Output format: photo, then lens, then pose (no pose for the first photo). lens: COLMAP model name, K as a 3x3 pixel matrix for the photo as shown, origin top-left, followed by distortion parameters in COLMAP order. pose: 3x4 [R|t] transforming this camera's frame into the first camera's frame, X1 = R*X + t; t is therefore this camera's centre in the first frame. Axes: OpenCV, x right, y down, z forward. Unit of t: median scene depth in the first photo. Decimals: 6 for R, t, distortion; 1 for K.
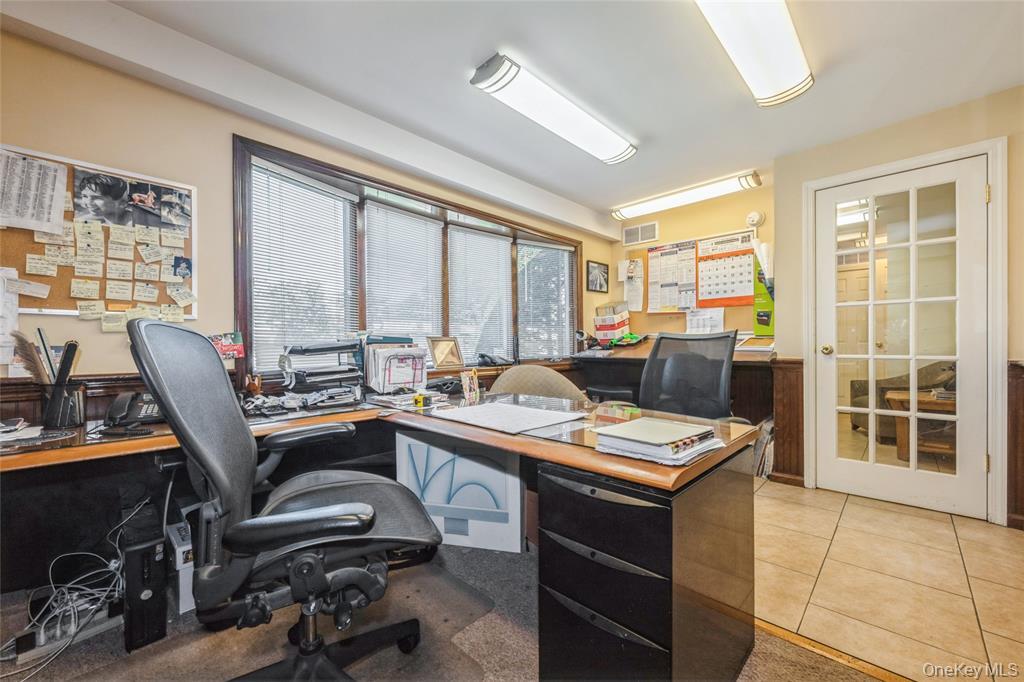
lens RADIAL K [[404.8, 0, 514.0], [0, 404.8, 352.6], [0, 0, 1]] dist [-0.000173, 0.000000]
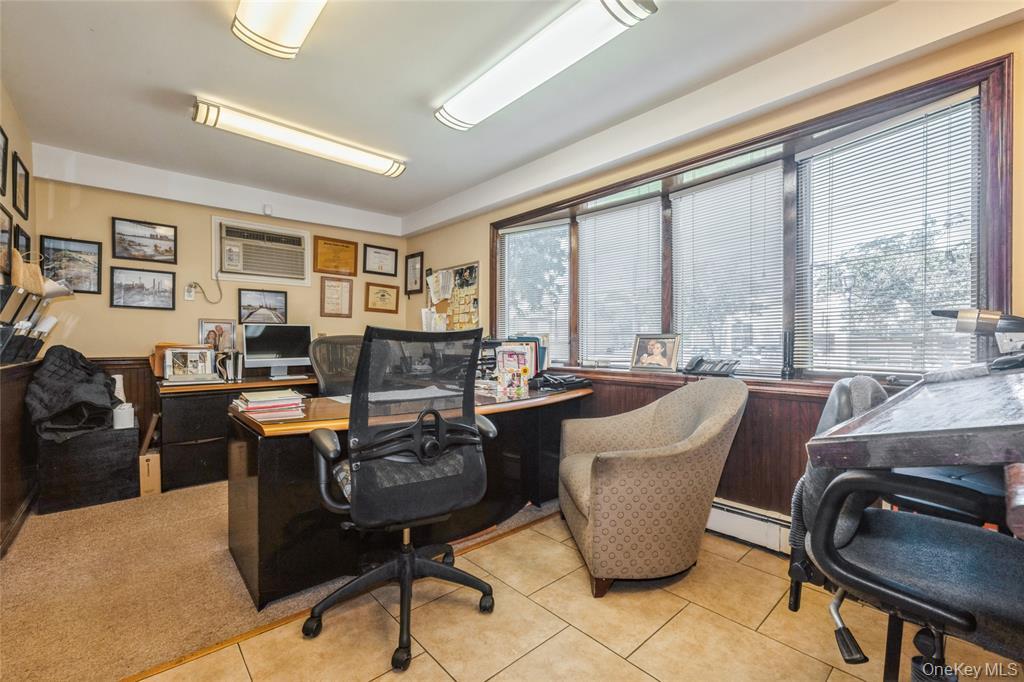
lens RADIAL K [[426.0, 0, 512.6], [0, 426.0, 336.6], [0, 0, 1]] dist [-0.001538, -0.000174]
pose [[-0.062362, -0.003234, -0.998048, 1.117453], [-0.012931, 0.999913, -0.002432, -0.039772], [0.997970, 0.012754, -0.062398, 1.171452]]
